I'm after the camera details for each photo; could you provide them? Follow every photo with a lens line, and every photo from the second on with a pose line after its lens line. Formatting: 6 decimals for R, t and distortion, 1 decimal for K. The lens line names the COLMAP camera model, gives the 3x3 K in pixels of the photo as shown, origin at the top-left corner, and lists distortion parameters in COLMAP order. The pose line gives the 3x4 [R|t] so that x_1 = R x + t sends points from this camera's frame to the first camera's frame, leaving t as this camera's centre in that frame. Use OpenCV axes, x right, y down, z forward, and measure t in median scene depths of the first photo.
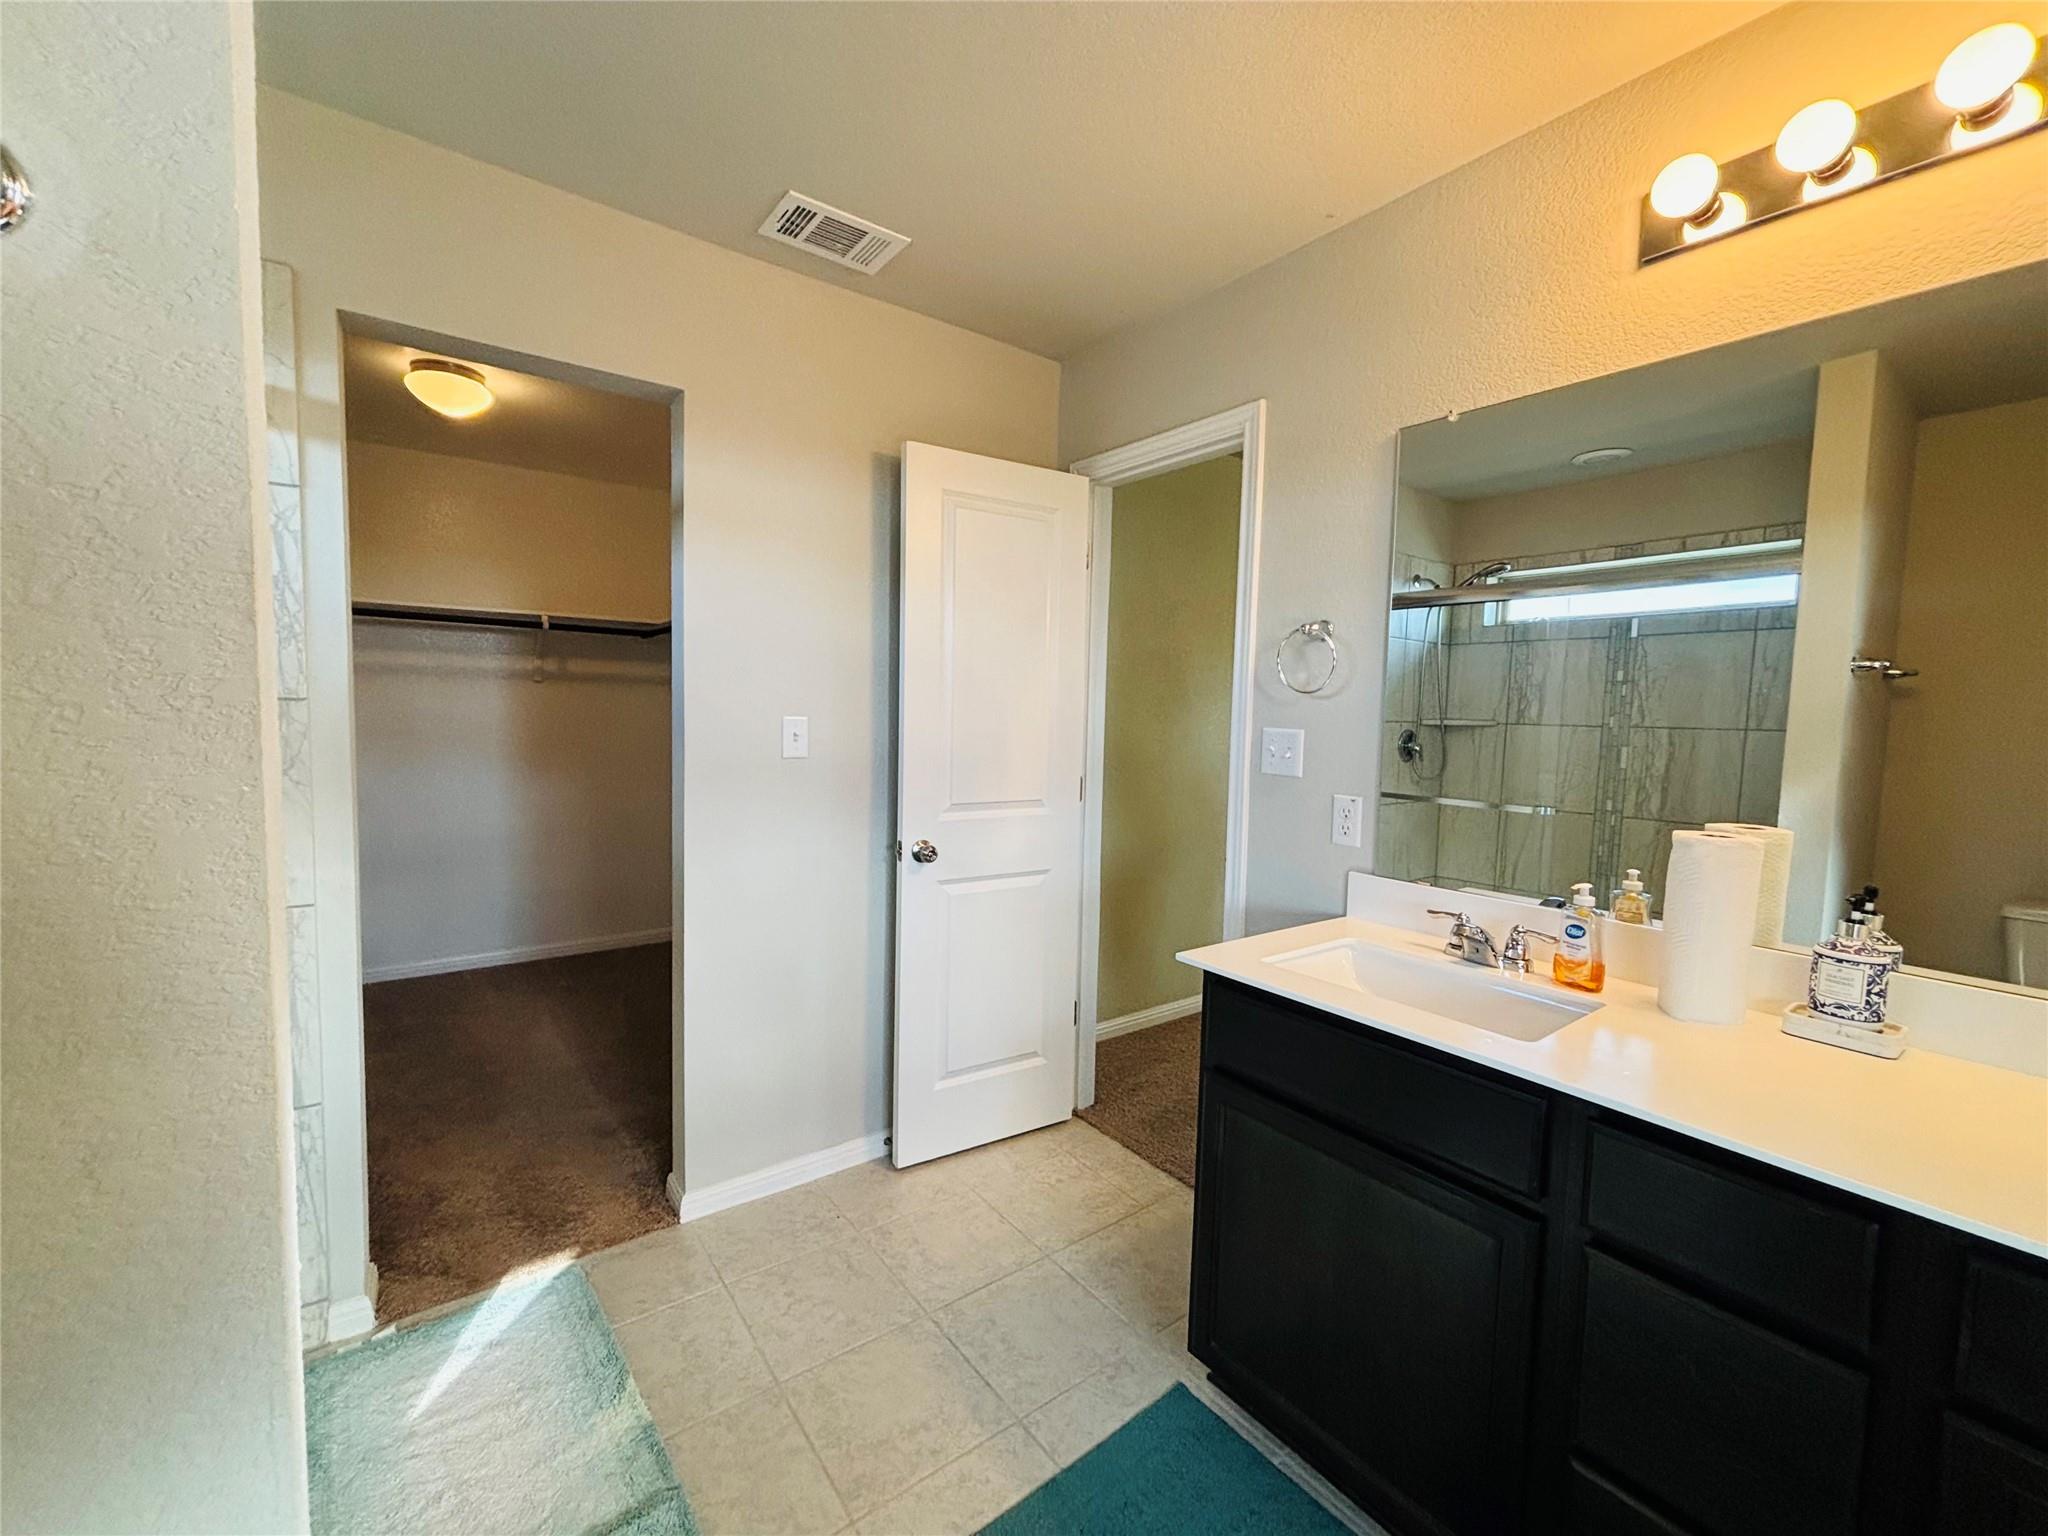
lens RADIAL K [[824.1, 0, 1026.3], [0, 824.1, 763.7], [0, 0, 1]] dist [-0.002396, 0.000424]
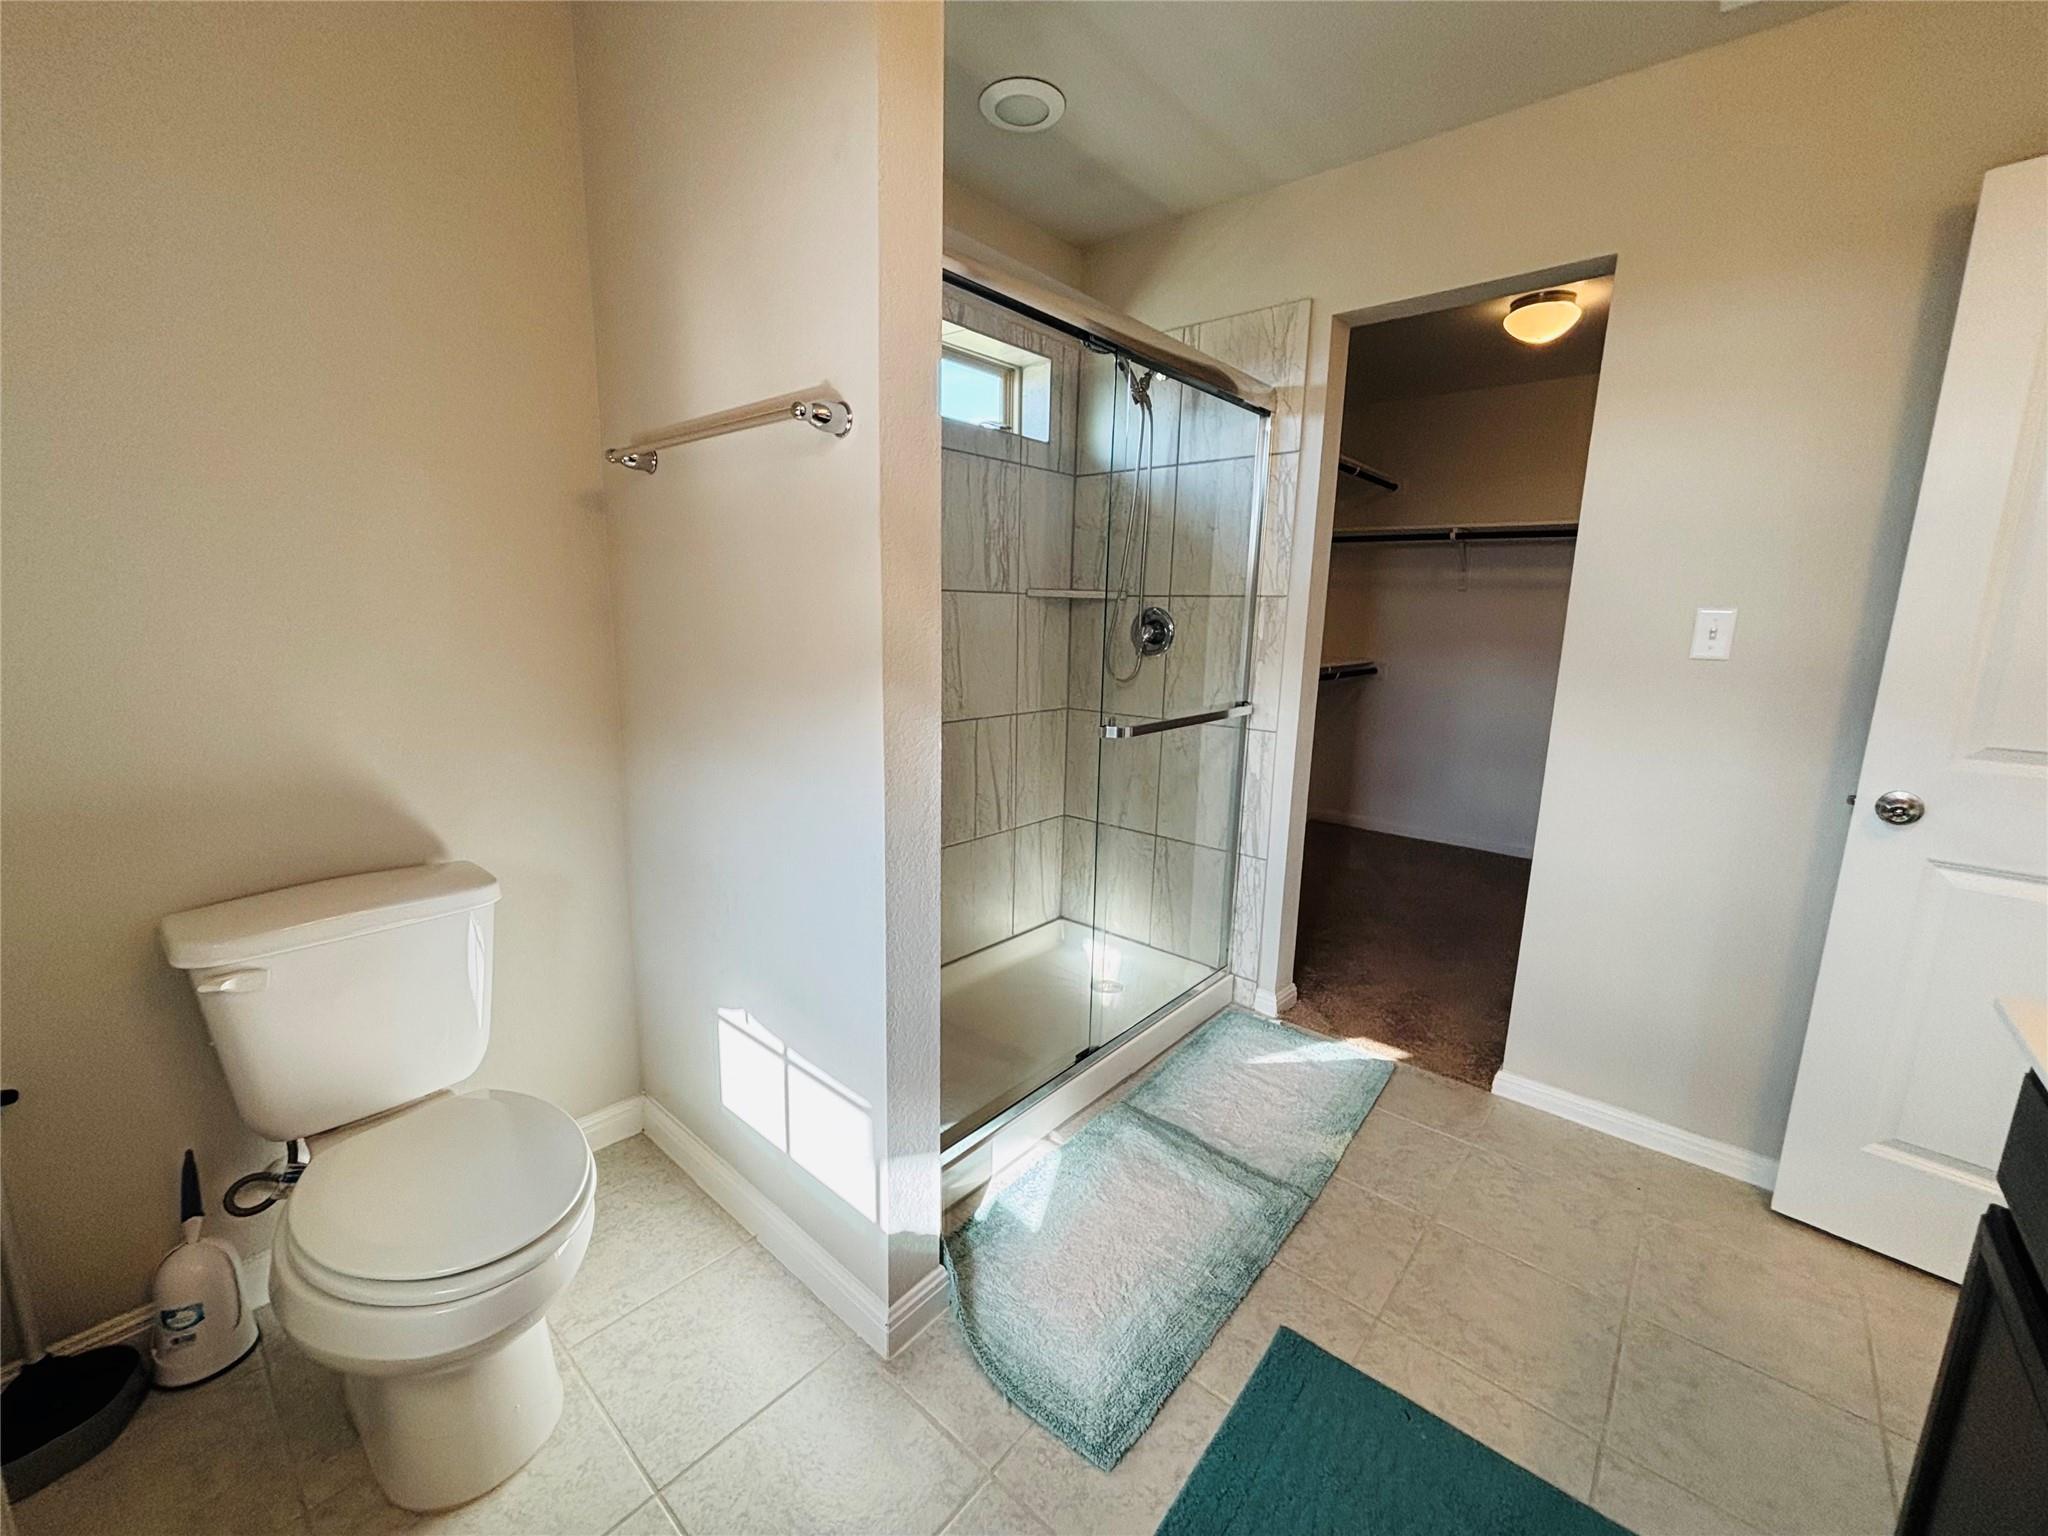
lens RADIAL K [[824.1, 0, 1026.3], [0, 824.1, 763.7], [0, 0, 1]] dist [-0.002396, 0.000424]
pose [[0.213165, 0.161897, -0.963509, 0.429675], [-0.082703, 0.985626, 0.147316, 0.034252], [0.973510, 0.048283, 0.223490, 0.164667]]
